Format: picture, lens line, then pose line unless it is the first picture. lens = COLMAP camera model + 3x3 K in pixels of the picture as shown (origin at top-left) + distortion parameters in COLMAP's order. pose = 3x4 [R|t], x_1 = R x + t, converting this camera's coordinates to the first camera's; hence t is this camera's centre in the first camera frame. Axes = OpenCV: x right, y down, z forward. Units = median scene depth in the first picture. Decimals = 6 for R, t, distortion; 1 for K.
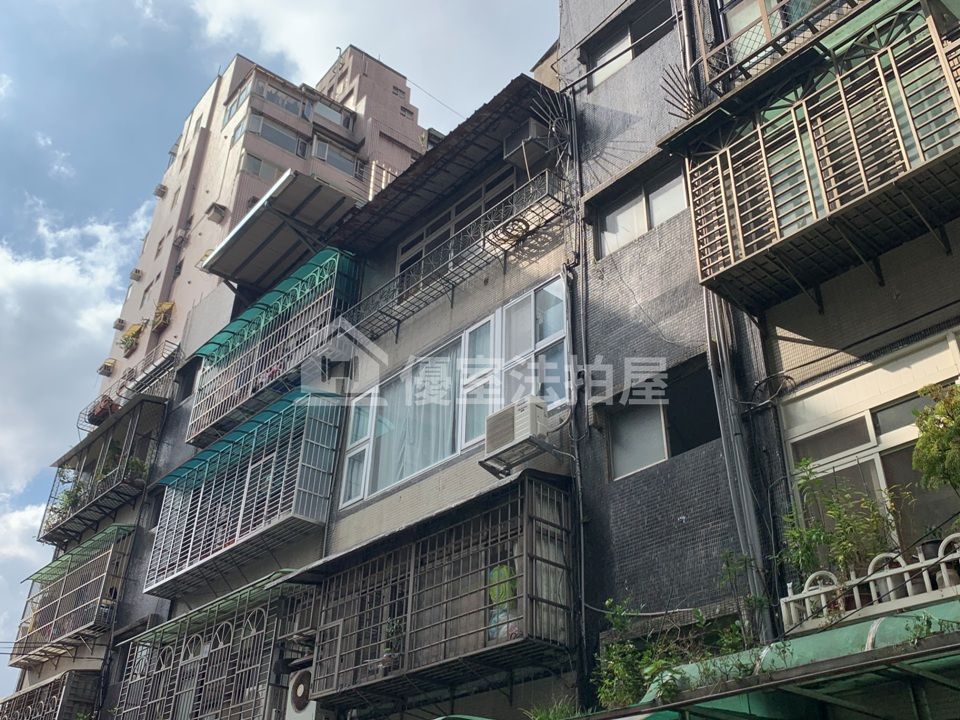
lens RADIAL K [[956.6, 0, 468.2], [0, 956.6, 374.7], [0, 0, 1]] dist [0.040519, 0.000000]
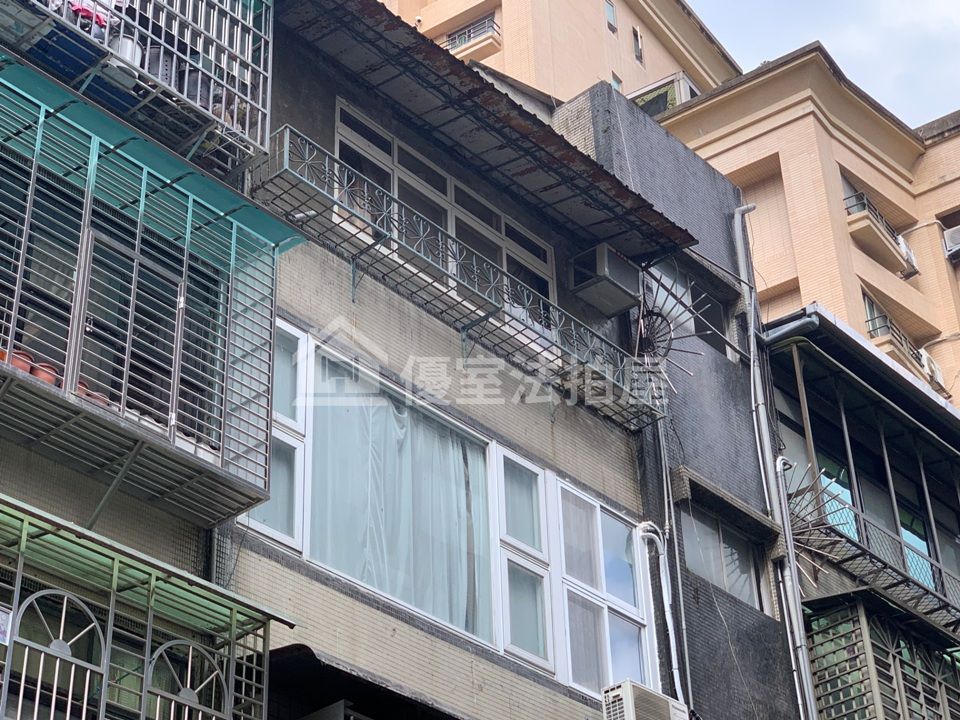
lens RADIAL K [[1836.7, 0, 507.3], [0, 1836.7, 364.0], [0, 0, 1]] dist [0.099809, 0.000000]
pose [[-0.094715, 0.565329, 0.819409, -0.929843], [-0.497229, 0.686218, -0.530912, 0.502880], [-0.862434, -0.457719, 0.216103, 0.746491]]
